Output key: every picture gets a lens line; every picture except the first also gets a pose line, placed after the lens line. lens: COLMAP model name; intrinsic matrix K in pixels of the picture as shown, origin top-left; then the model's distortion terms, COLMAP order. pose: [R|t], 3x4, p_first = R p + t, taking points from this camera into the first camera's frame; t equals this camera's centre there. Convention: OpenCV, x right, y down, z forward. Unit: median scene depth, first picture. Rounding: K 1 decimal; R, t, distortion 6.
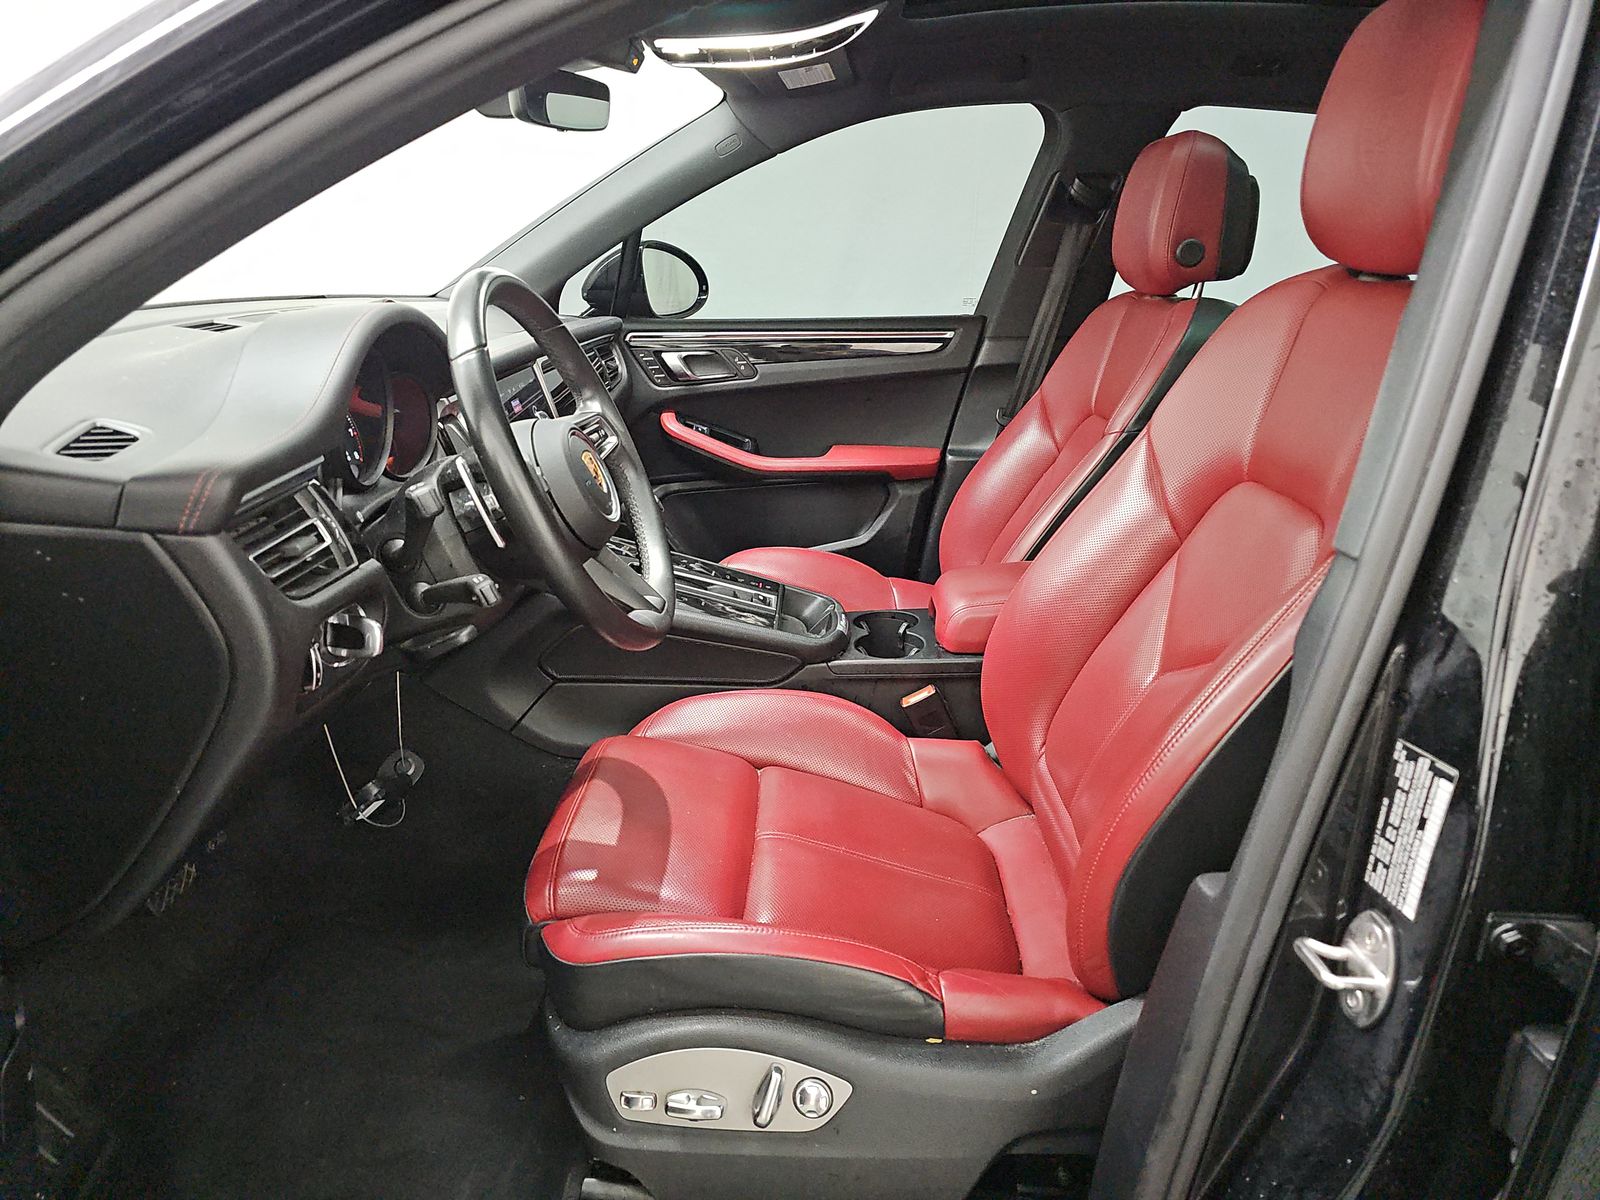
lens RADIAL K [[1070.9, 0, 779.2], [0, 1070.9, 567.8], [0, 0, 1]] dist [0.091584, -0.001703]
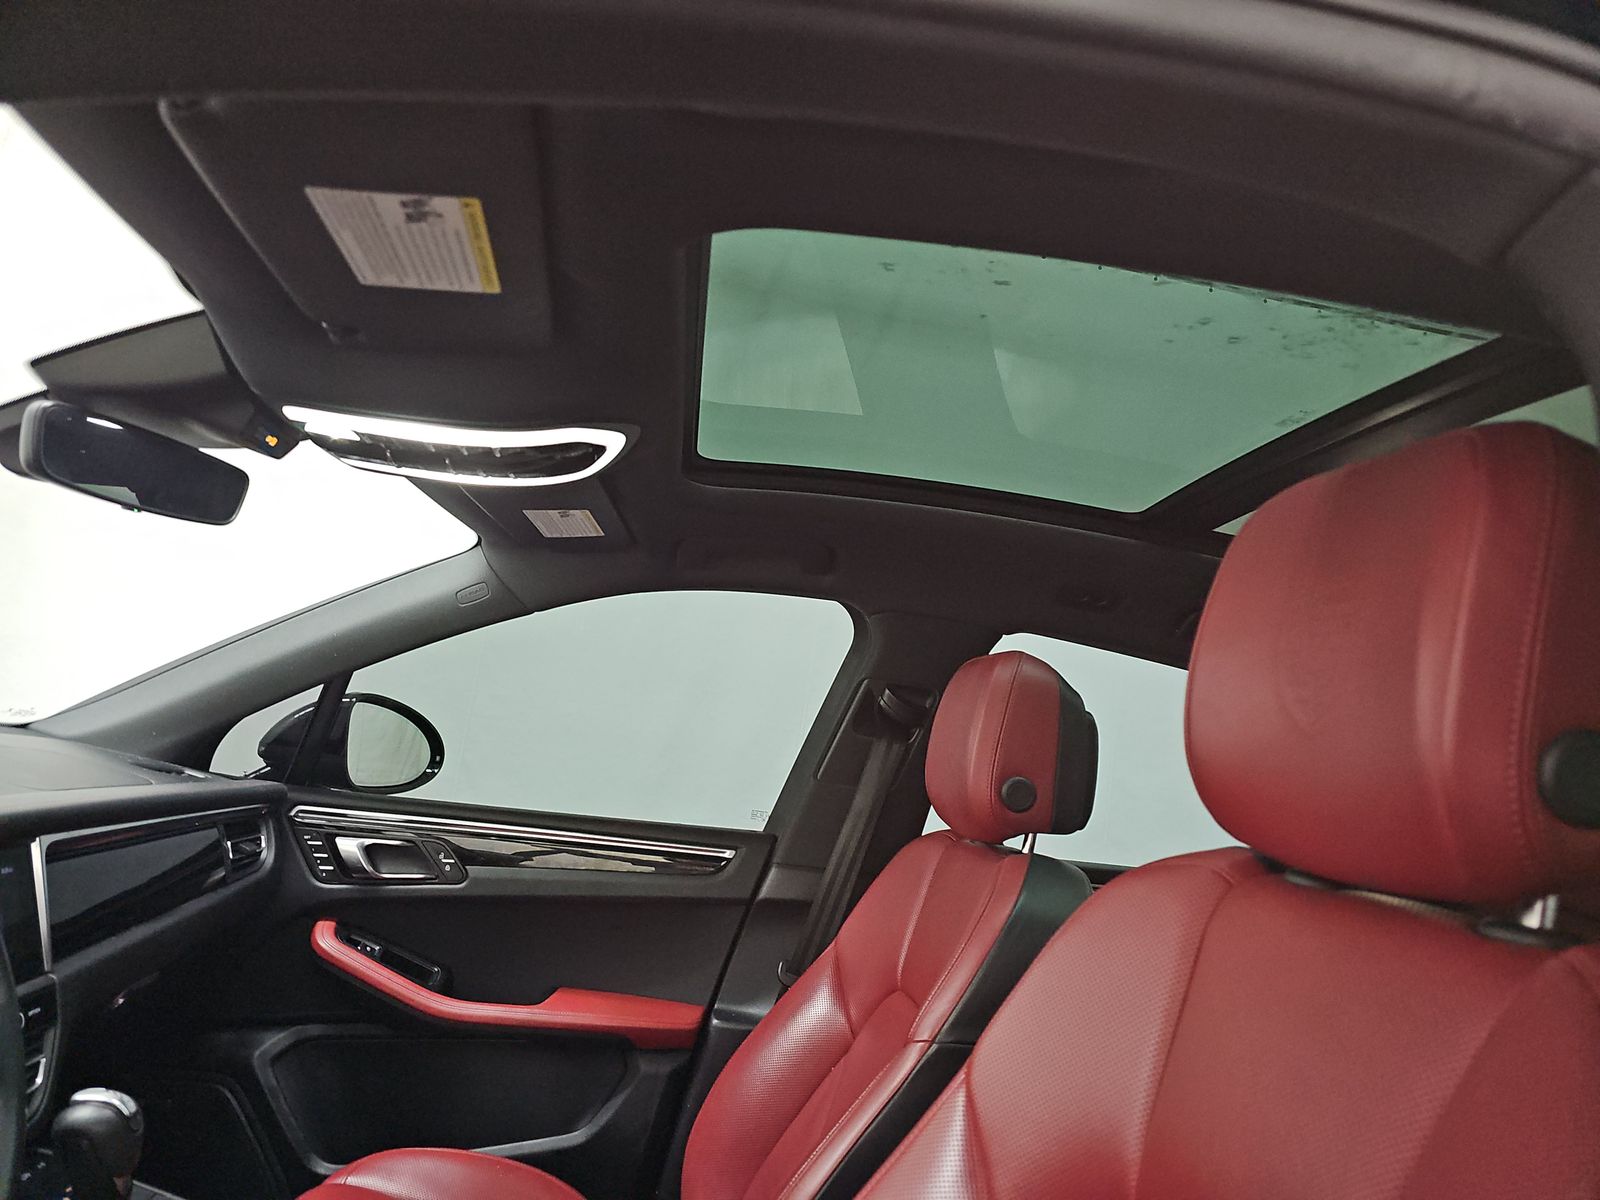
lens RADIAL K [[1055.7, 0, 800.0], [0, 1055.7, 600.0], [0, 0, 1]] dist [0.022612, -0.029362]
pose [[0.980791, 0.140795, 0.135005, 0.080733], [-0.072968, 0.906679, -0.415463, -0.070220], [-0.180901, 0.397631, 0.899536, 0.233095]]
